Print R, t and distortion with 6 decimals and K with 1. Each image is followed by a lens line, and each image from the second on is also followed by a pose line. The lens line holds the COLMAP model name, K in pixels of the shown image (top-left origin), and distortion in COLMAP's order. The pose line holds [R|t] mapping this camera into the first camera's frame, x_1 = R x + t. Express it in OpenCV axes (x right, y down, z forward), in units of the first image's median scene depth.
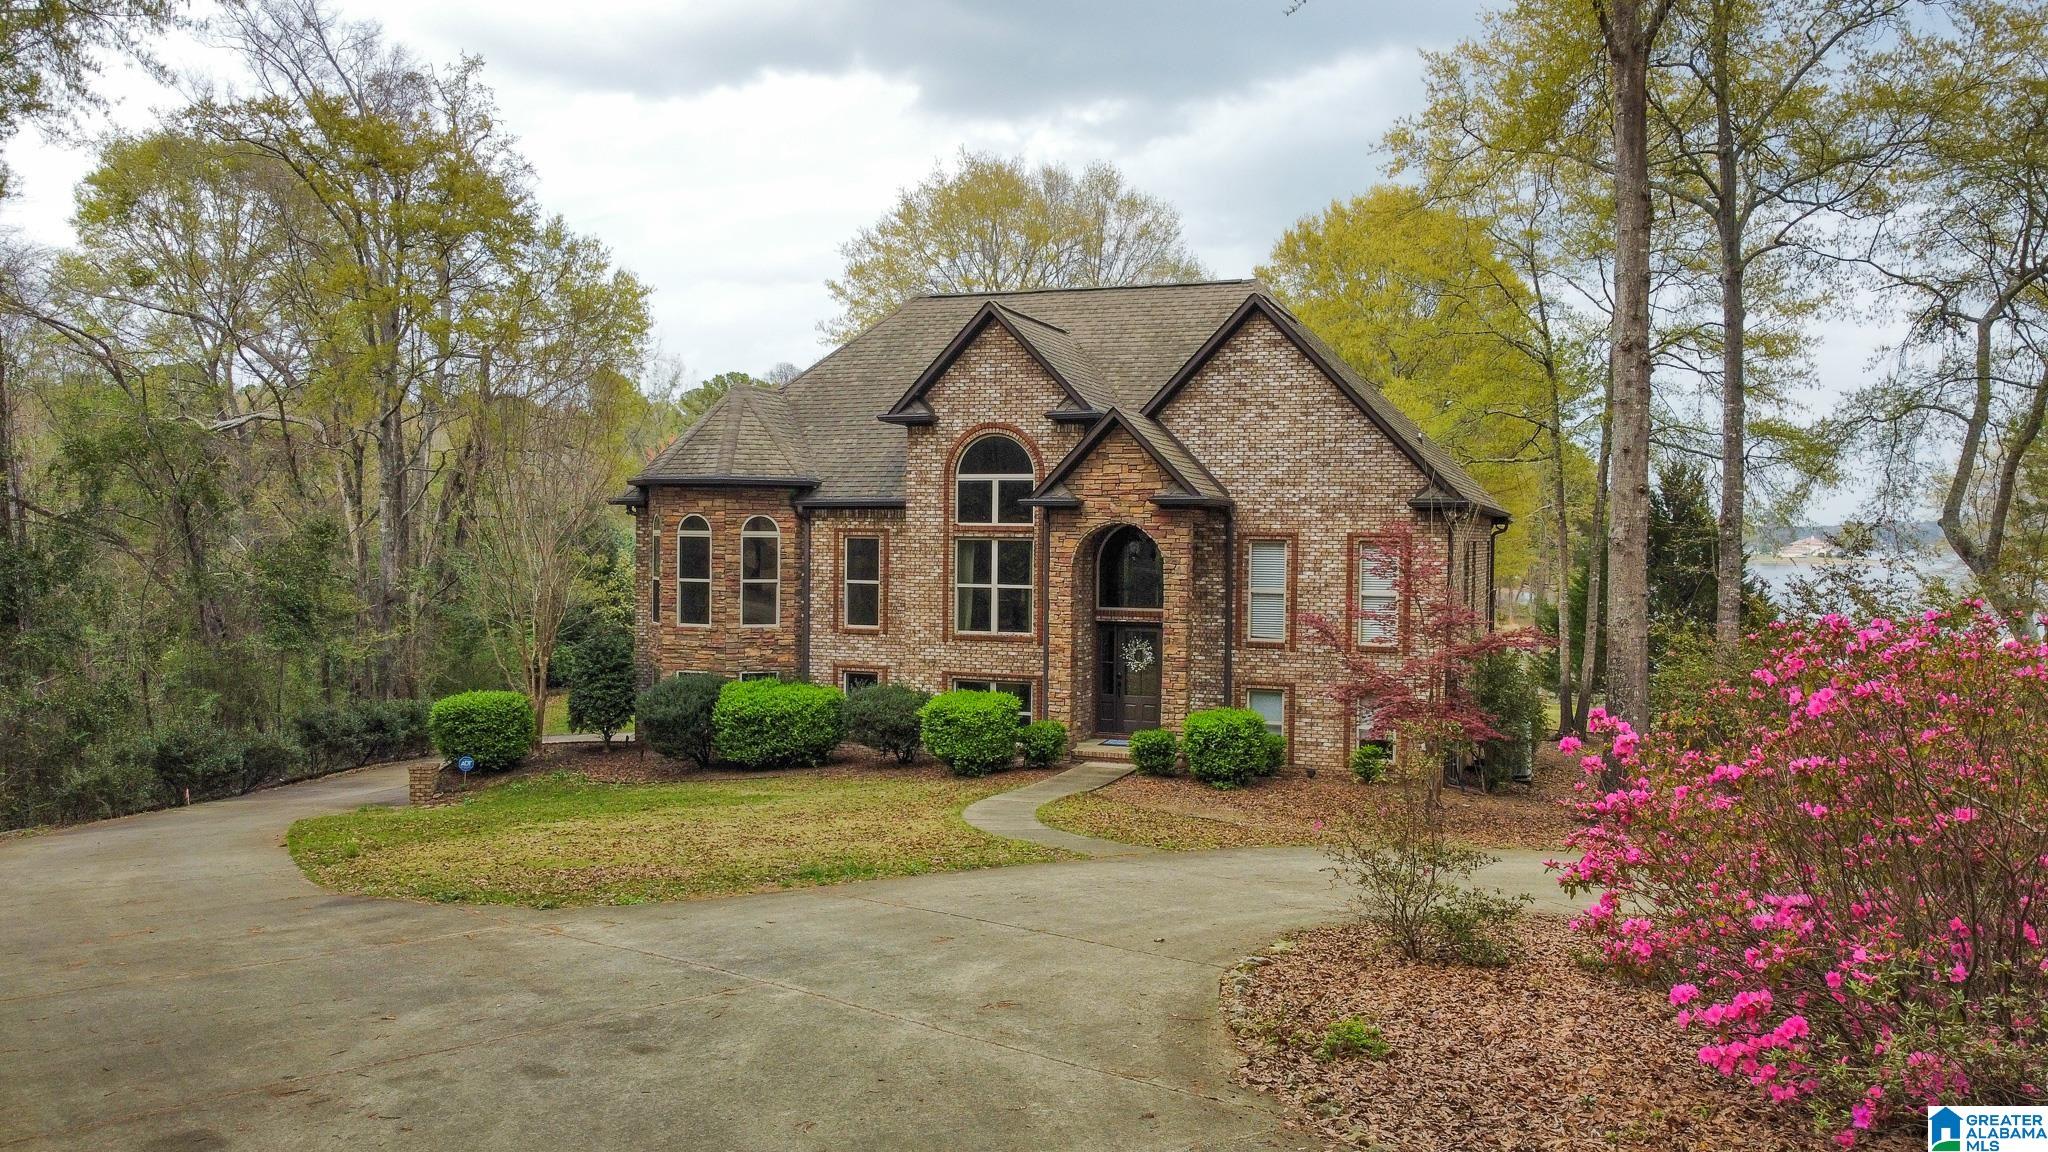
lens RADIAL K [[1619.7, 0, 1018.6], [0, 1619.7, 548.4], [0, 0, 1]] dist [-0.007045, 0.017062]
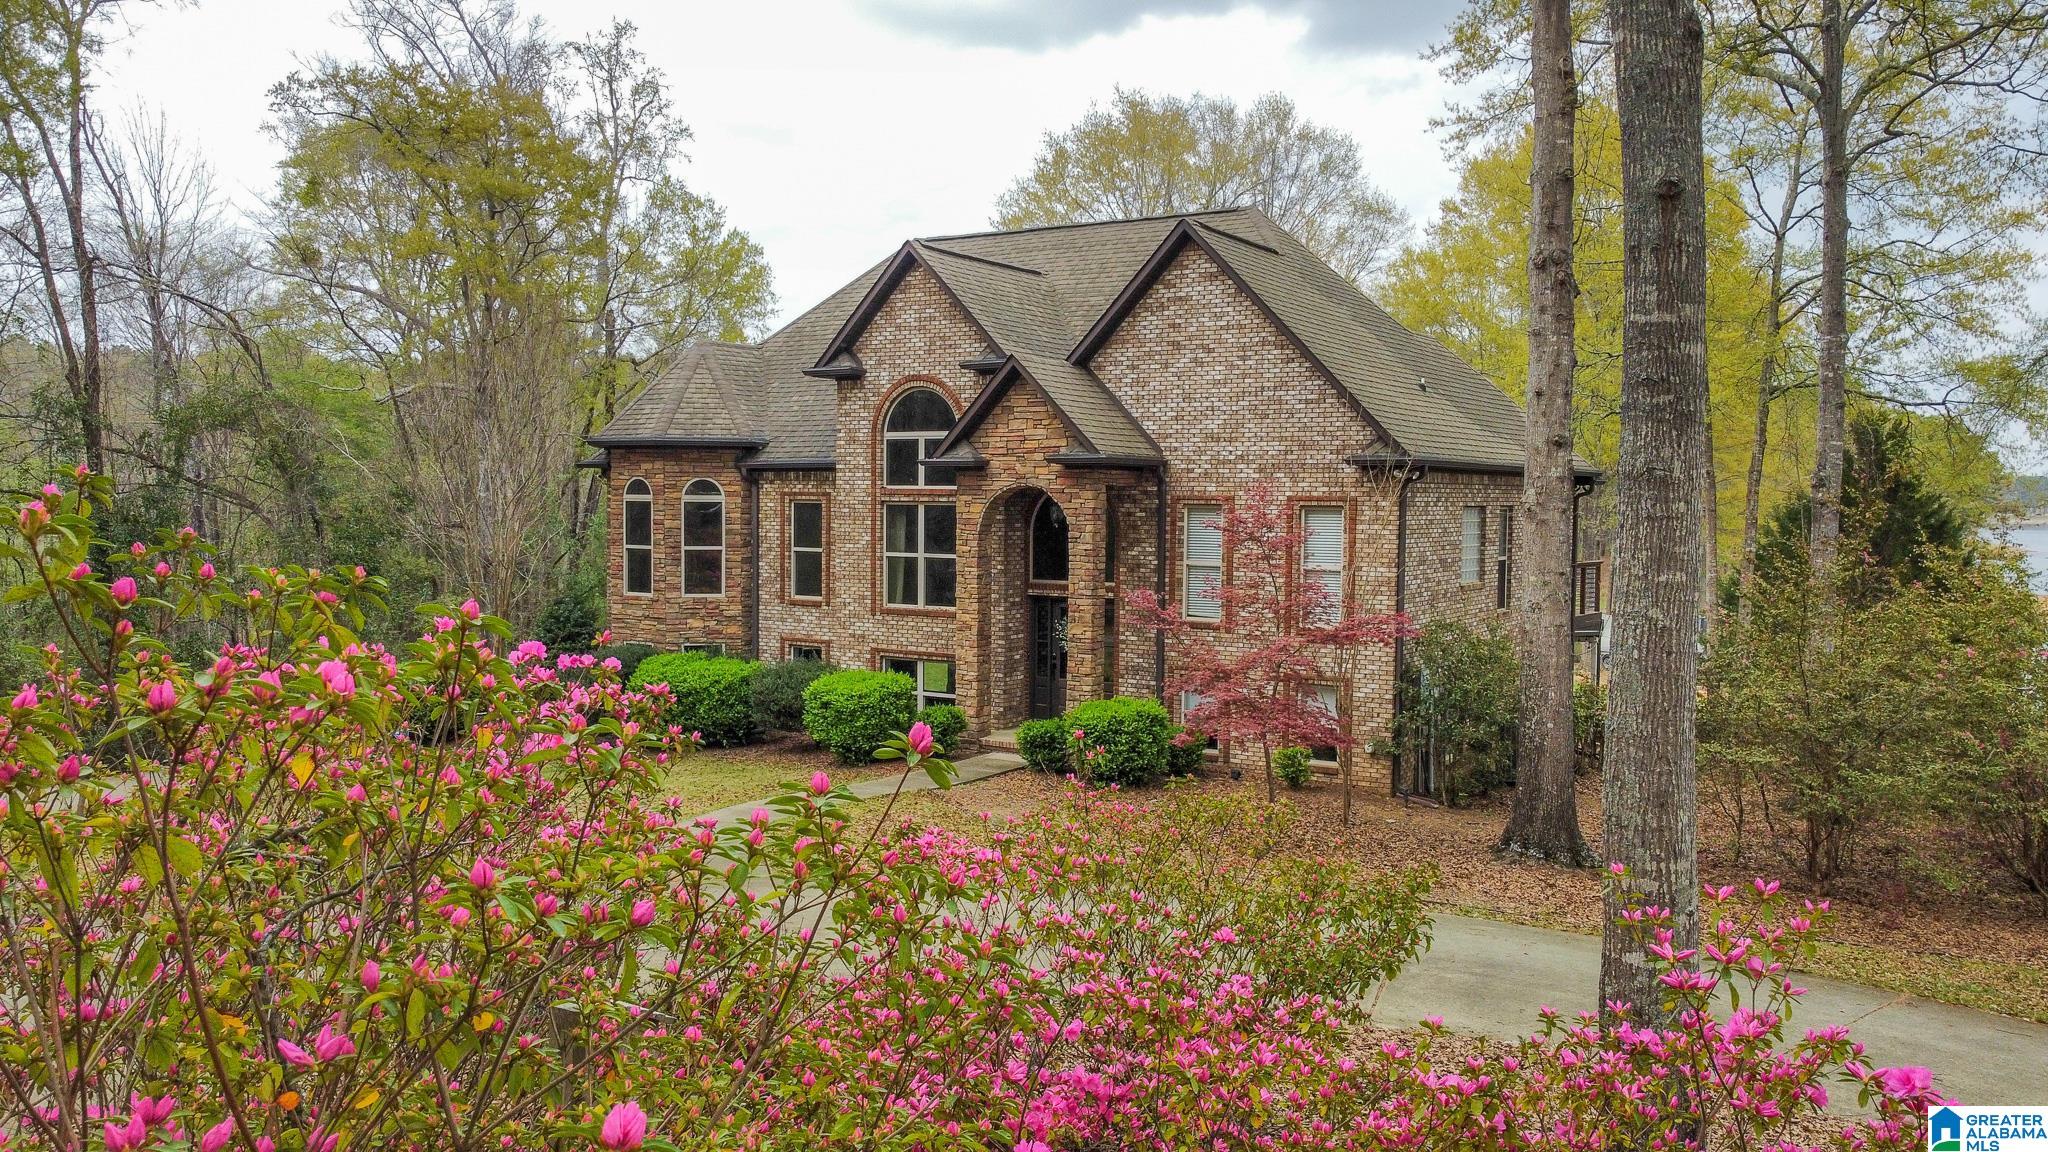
lens RADIAL K [[1619.7, 0, 1018.0], [0, 1619.7, 557.8], [0, 0, 1]] dist [-0.007045, 0.017062]
pose [[0.976177, 0.006801, -0.216869, 0.223689], [-0.000534, 0.999581, 0.028942, -0.001558], [0.216975, -0.028137, 0.975772, 0.118874]]
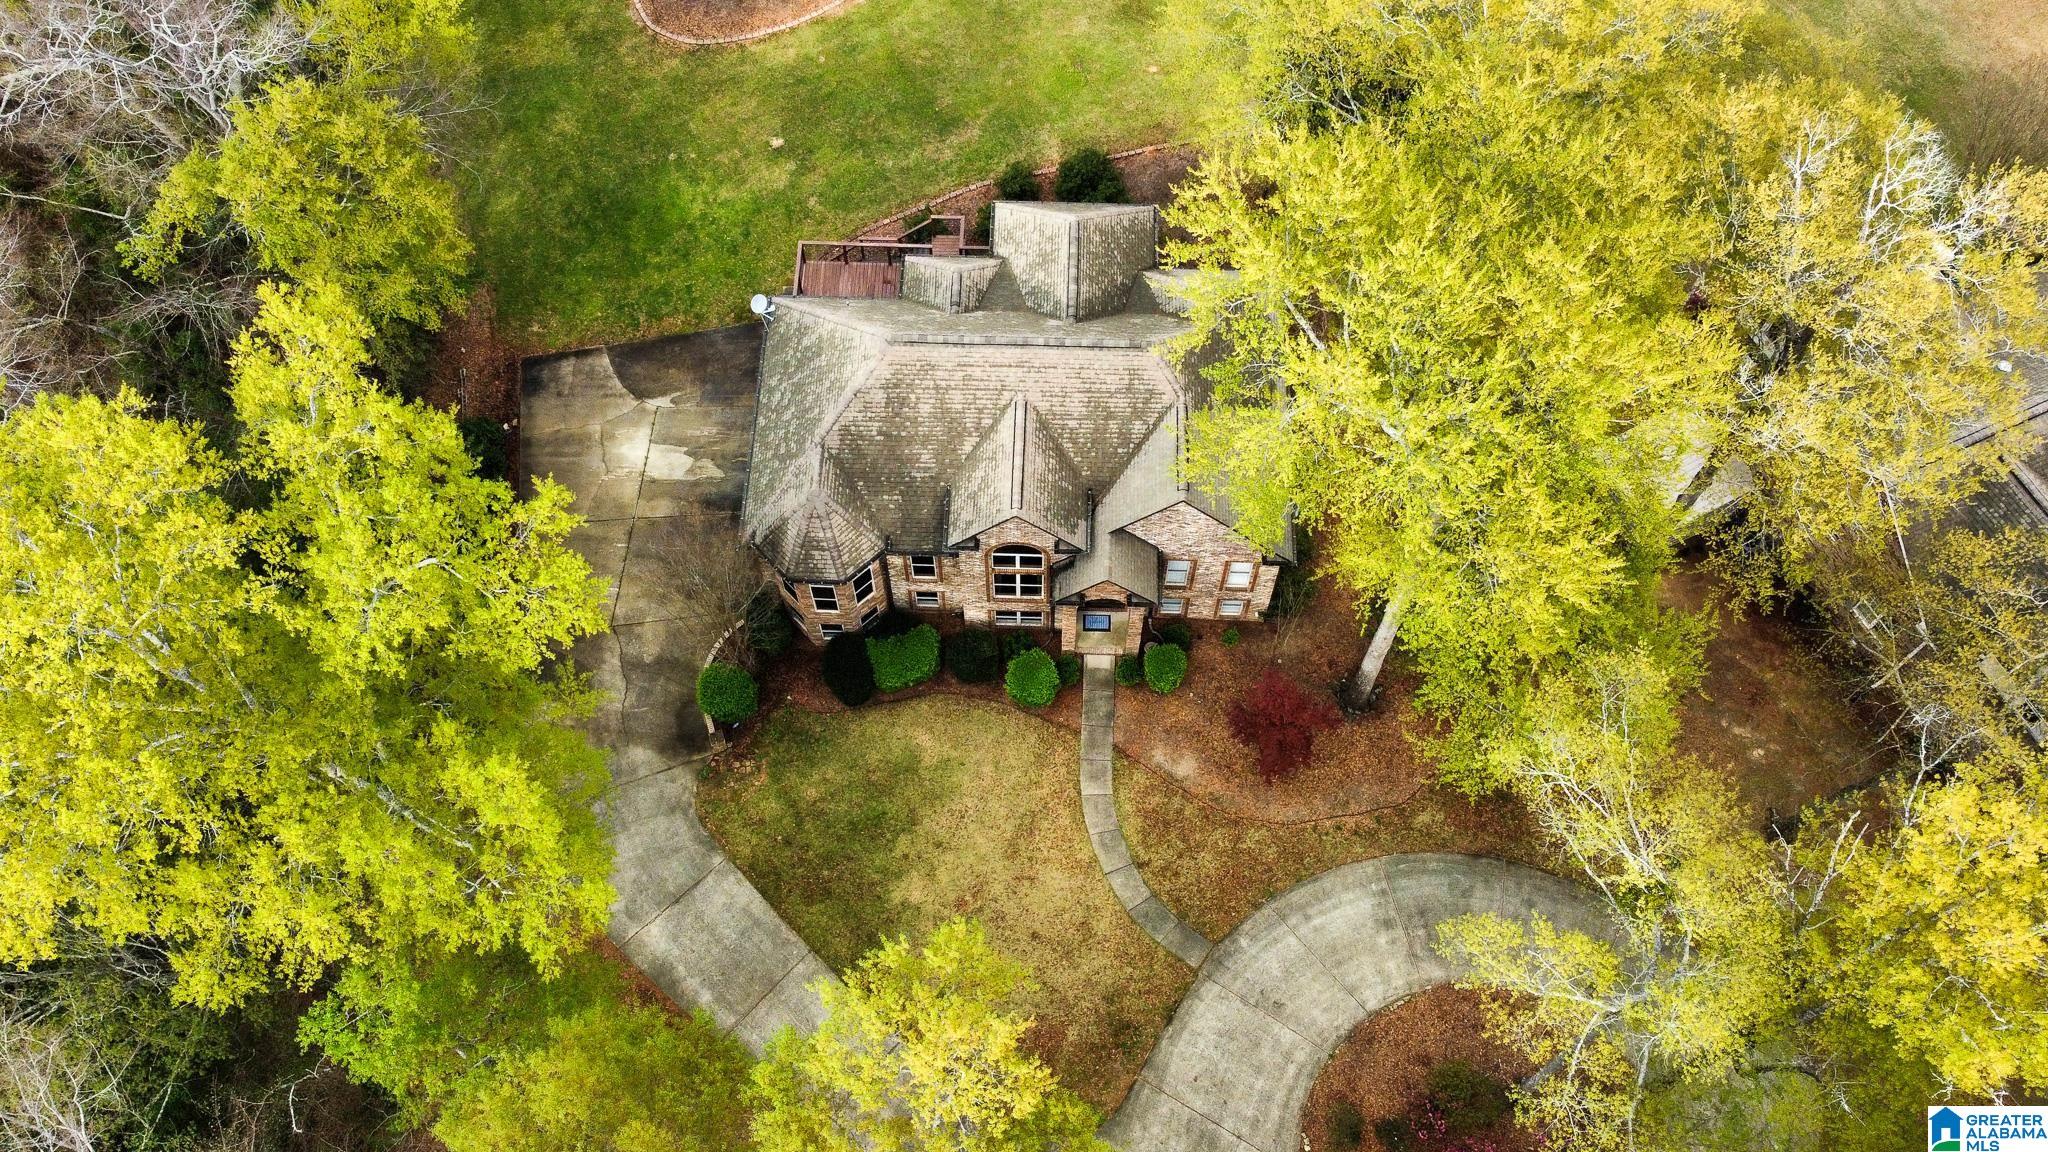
lens RADIAL K [[1619.7, 0, 1026.1], [0, 1619.7, 564.4], [0, 0, 1]] dist [-0.007045, 0.017062]
pose [[0.946063, -0.294340, 0.135383, -0.218043], [0.019090, 0.467789, 0.883634, -1.404697], [-0.323420, -0.833389, 0.448176, 0.245795]]
